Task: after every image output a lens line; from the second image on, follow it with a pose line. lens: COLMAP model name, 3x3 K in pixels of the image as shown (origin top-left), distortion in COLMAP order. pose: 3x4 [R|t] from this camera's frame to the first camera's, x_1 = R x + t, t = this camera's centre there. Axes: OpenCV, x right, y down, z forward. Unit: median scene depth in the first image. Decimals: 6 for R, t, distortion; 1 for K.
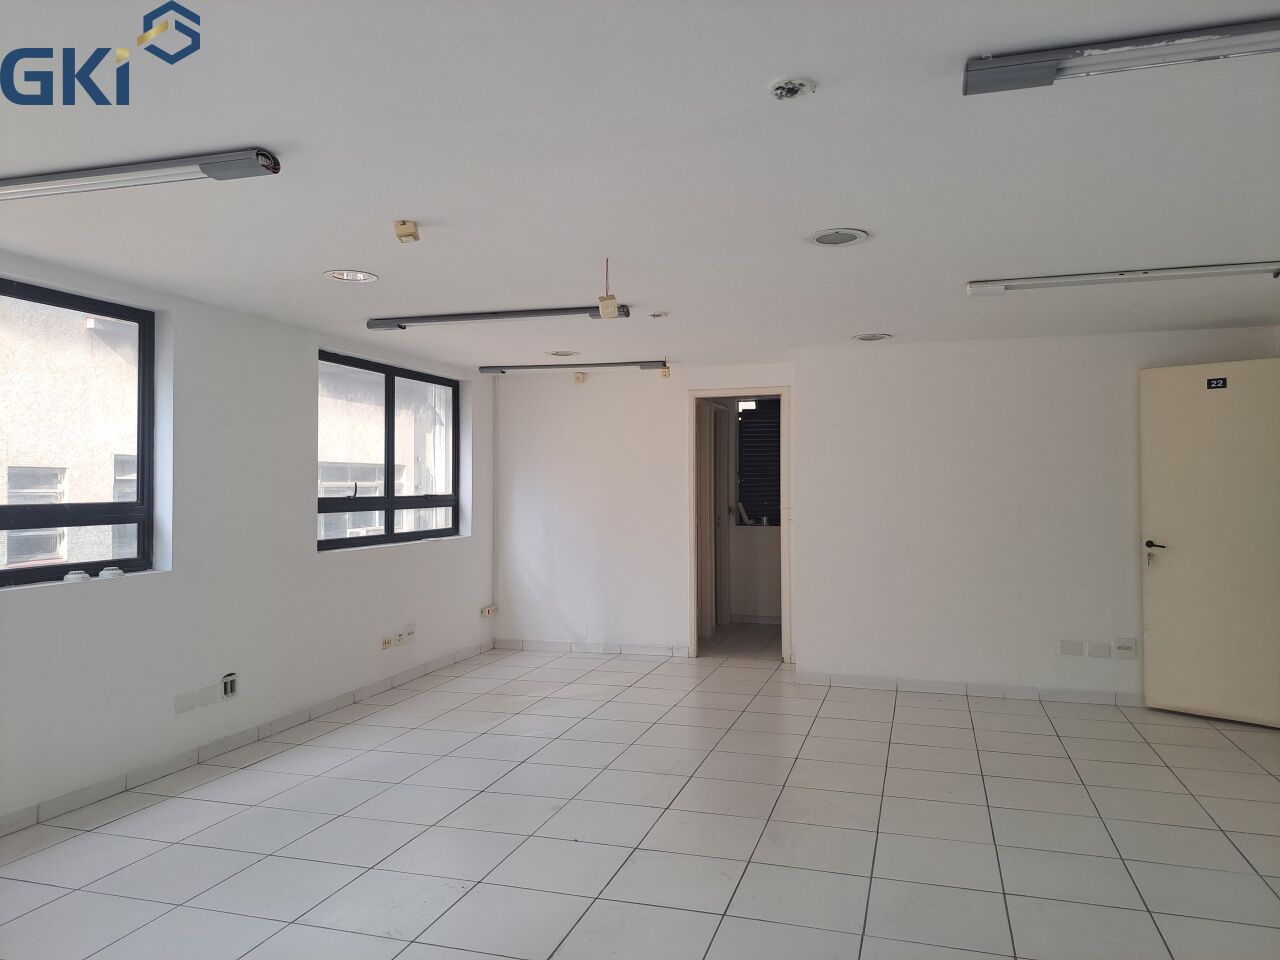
lens RADIAL K [[908.8, 0, 651.4], [0, 908.8, 485.1], [0, 0, 1]] dist [0.054622, -0.019331]
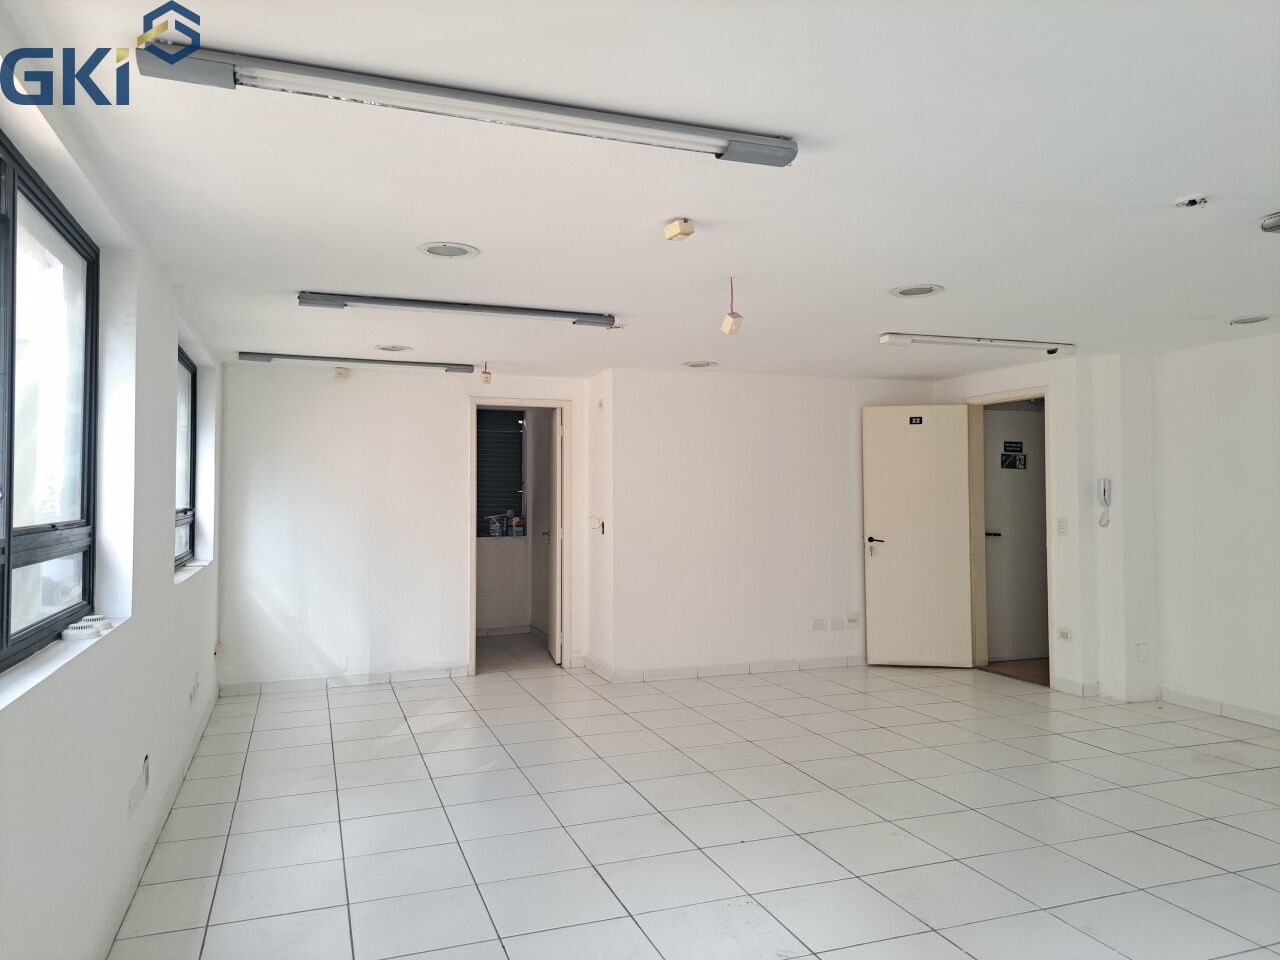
lens RADIAL K [[908.8, 0, 651.3], [0, 908.8, 476.4], [0, 0, 1]] dist [0.054622, -0.019331]
pose [[0.795015, 0.011378, 0.606483, -0.411813], [0.002490, 0.999754, -0.022019, 0.001510], [-0.606585, 0.019016, 0.794791, 0.126176]]
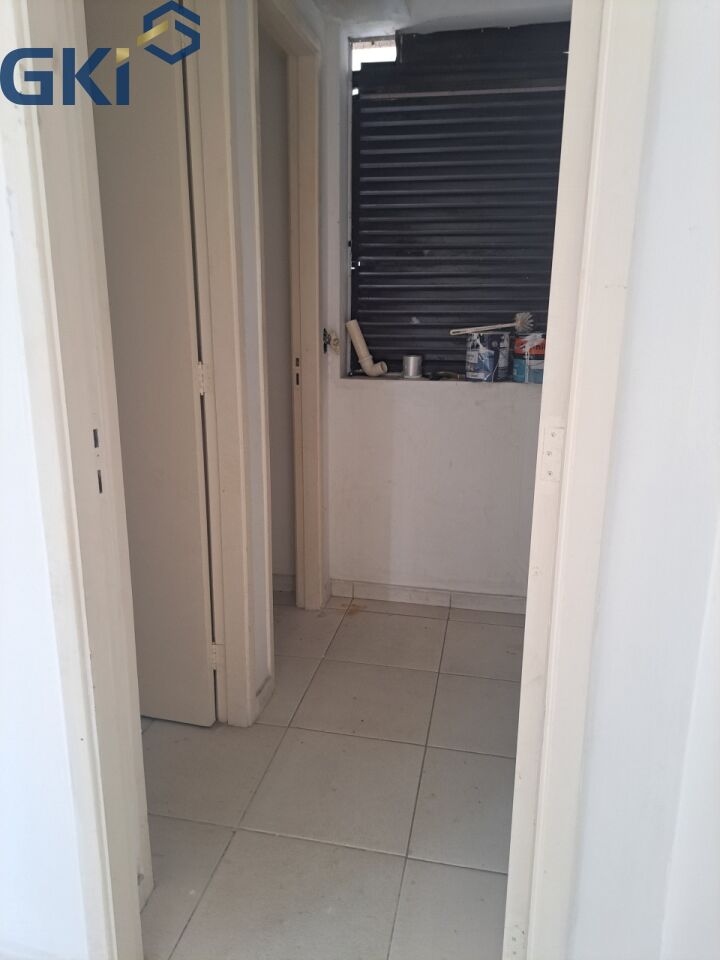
lens RADIAL K [[681.6, 0, 352.1], [0, 681.6, 484.8], [0, 0, 1]] dist [0.054622, -0.019331]
pose [[0.995501, -0.013510, 0.093778, 0.089255], [-0.010615, 0.967644, 0.252096, 0.017892], [-0.094150, -0.251957, 0.963148, 0.909515]]
